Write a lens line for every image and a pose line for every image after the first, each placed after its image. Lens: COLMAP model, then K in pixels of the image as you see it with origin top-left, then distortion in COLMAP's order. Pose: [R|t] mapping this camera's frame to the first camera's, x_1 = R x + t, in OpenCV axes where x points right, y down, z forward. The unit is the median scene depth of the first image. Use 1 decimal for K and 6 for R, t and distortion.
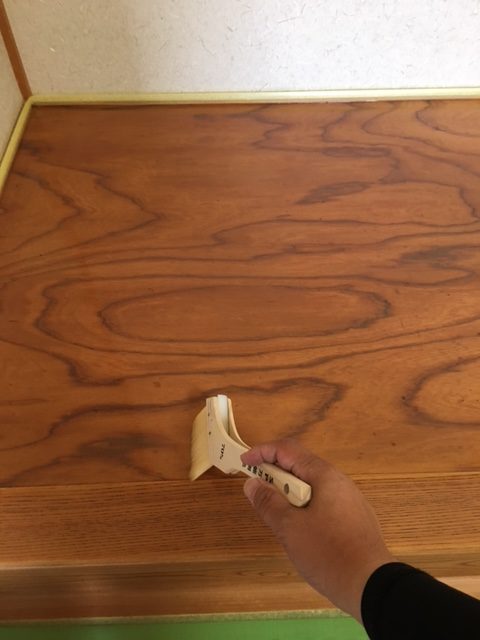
lens RADIAL K [[538.3, 0, 245.8], [0, 538.3, 319.8], [0, 0, 1]] dist [0.072050, -0.093287]
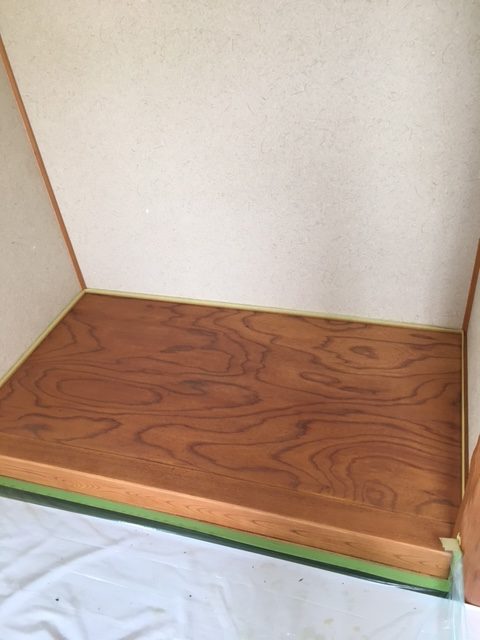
lens RADIAL K [[538.3, 0, 242.6], [0, 538.3, 319.2], [0, 0, 1]] dist [0.072050, -0.093287]
pose [[0.938898, 0.126228, -0.320215, 1.155722], [-0.197099, 0.959864, -0.199534, 0.035187], [0.282176, 0.250456, 0.926093, -1.043868]]
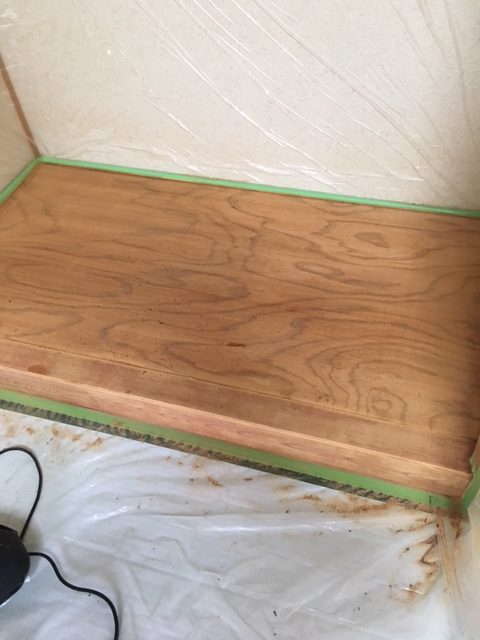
lens RADIAL K [[538.3, 0, 242.0], [0, 538.3, 318.1], [0, 0, 1]] dist [0.072050, -0.093287]
pose [[0.945677, 0.200037, -0.256282, 1.042950], [-0.211418, 0.977241, -0.017361, 0.019468], [0.246976, 0.070600, 0.966446, -0.728353]]
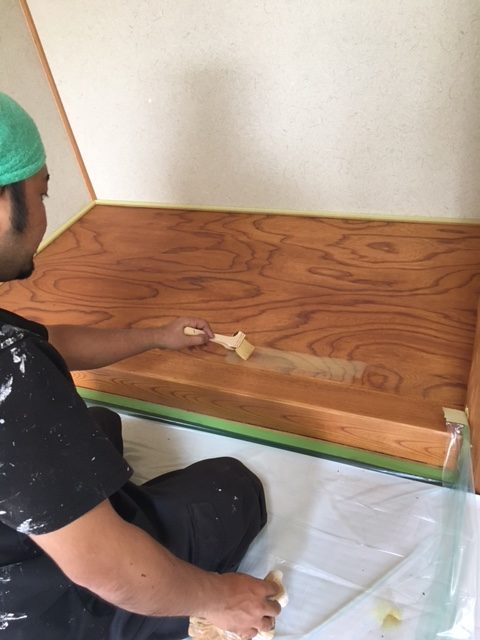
lens RADIAL K [[538.3, 0, 241.5], [0, 538.3, 318.7], [0, 0, 1]] dist [0.072050, -0.093287]
pose [[0.897957, 0.146718, -0.414905, 1.324079], [-0.226857, 0.962194, -0.150724, 0.287162], [0.377105, 0.229468, 0.897294, -0.734521]]
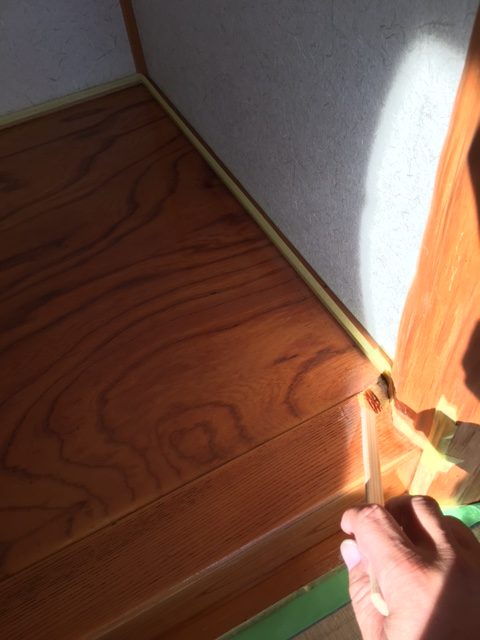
lens RADIAL K [[538.3, 0, 245.5], [0, 538.3, 320.1], [0, 0, 1]] dist [0.072050, -0.093287]
pose [[0.898503, -0.387627, 0.206006, 1.049198], [0.391850, 0.919775, 0.021606, 0.016462], [-0.197854, 0.061310, 0.978312, 0.089641]]
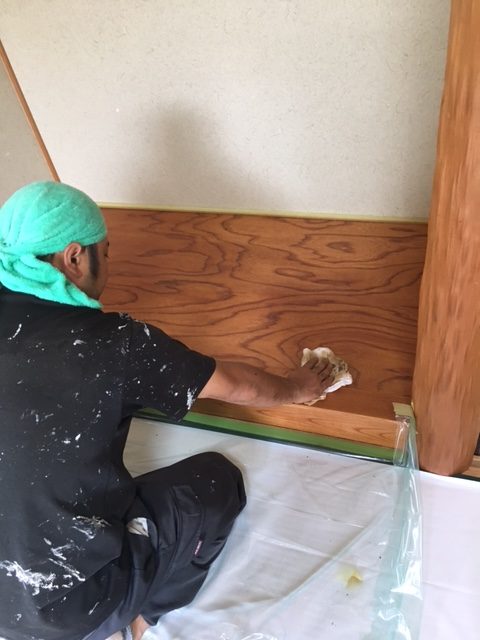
lens RADIAL K [[538.3, 0, 242.4], [0, 538.3, 318.0], [0, 0, 1]] dist [0.072050, -0.093287]
pose [[0.926957, 0.131490, -0.351370, 1.359166], [-0.176508, 0.979290, -0.099178, 0.185996], [0.331052, 0.153953, 0.930969, -0.927180]]
